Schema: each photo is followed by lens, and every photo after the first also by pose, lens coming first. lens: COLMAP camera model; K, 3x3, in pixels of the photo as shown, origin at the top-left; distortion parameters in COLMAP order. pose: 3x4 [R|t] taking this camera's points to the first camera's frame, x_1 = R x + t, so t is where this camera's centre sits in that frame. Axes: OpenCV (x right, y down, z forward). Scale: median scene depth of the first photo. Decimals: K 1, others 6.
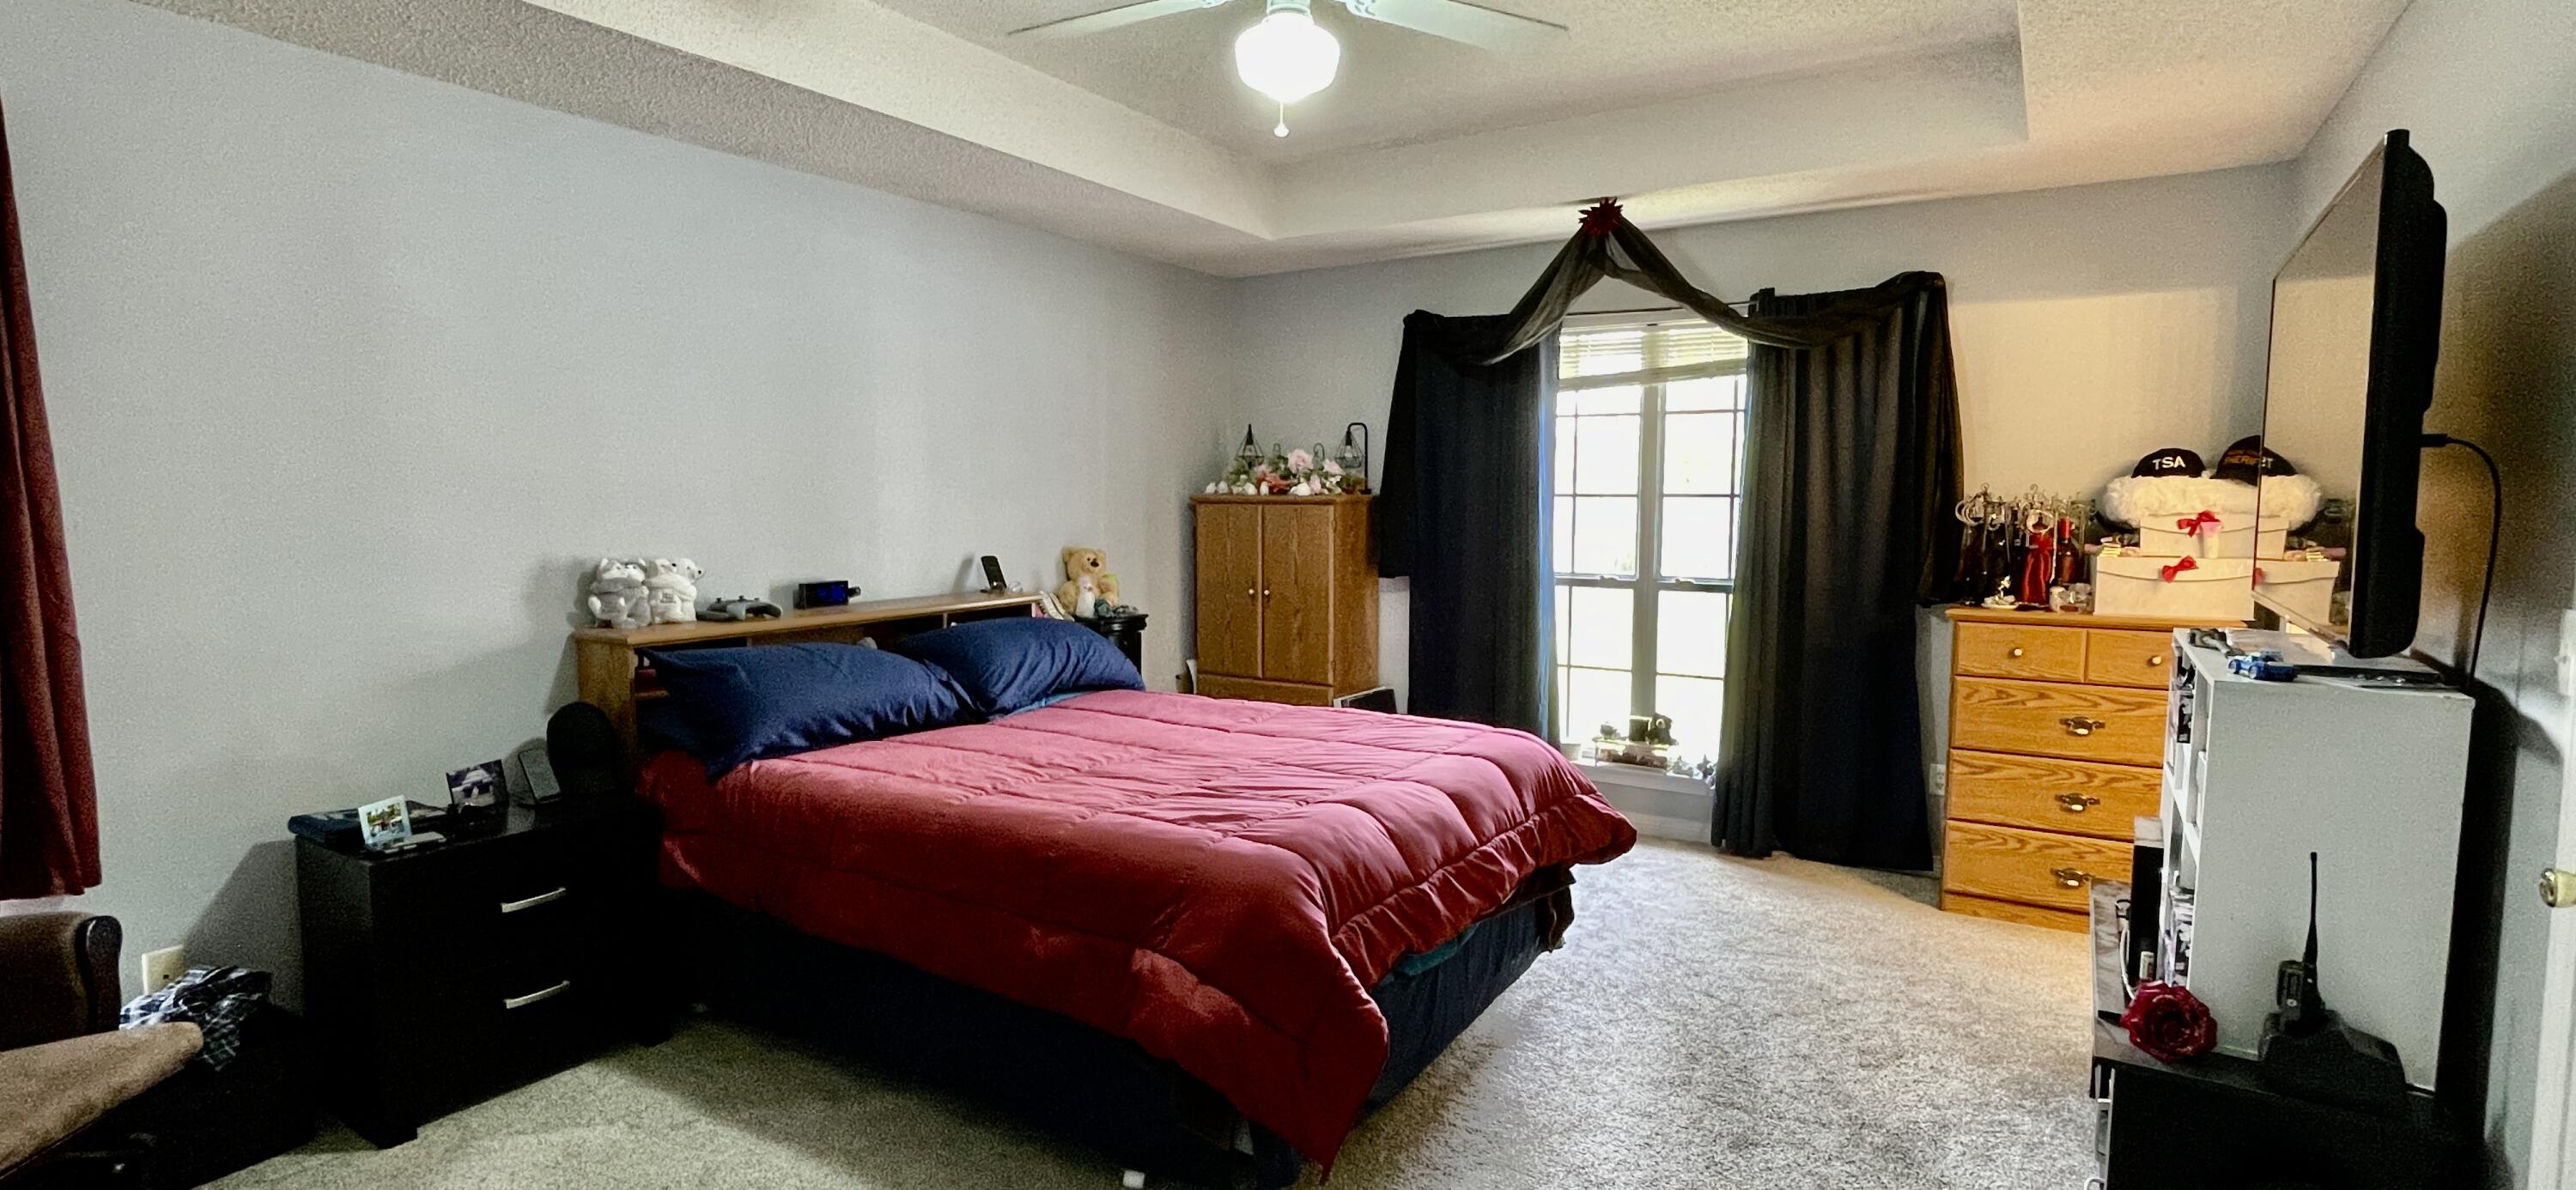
lens RADIAL K [[1242.7, 0, 1285.4], [0, 1242.7, 605.4], [0, 0, 1]] dist [0.006463, 0.000267]
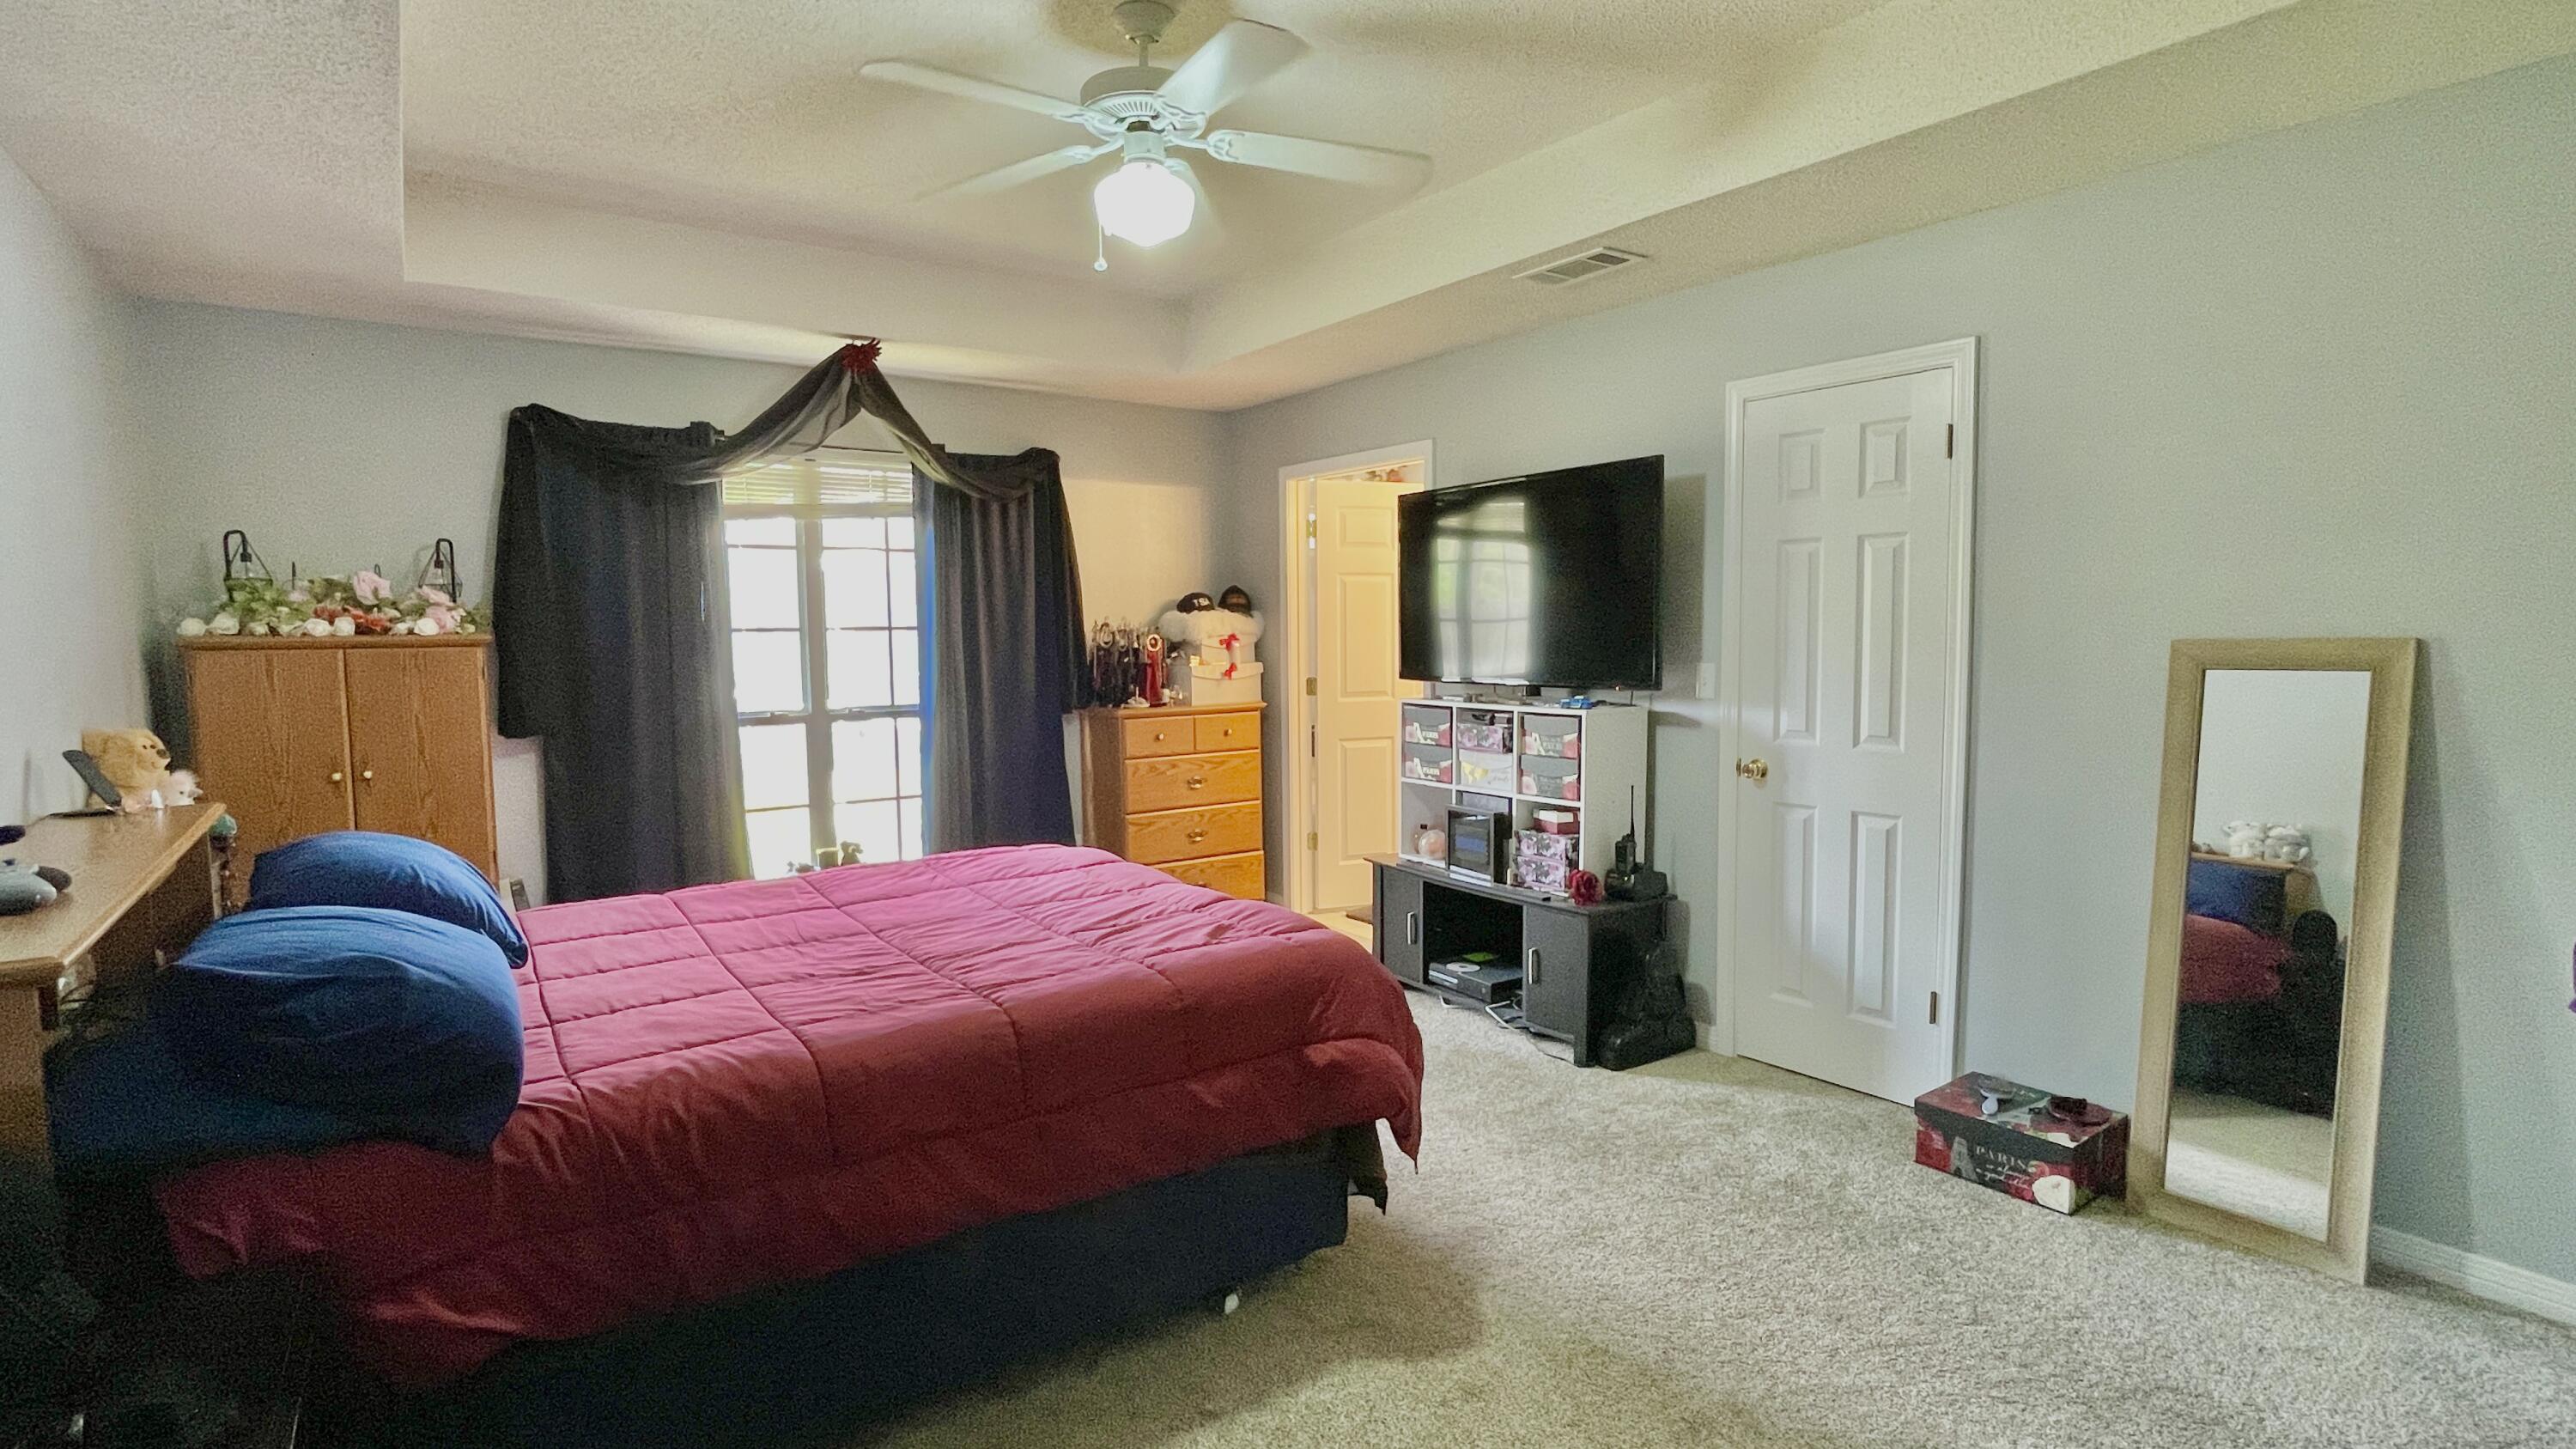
lens RADIAL K [[1227.4, 0, 1286.3], [0, 1227.4, 724.5], [0, 0, 1]] dist [0.002278, 0.000013]
pose [[0.379922, -0.082039, 0.921373, -0.558947], [0.095788, 0.994194, 0.049025, -0.027315], [-0.920045, 0.069630, 0.385575, 0.310023]]
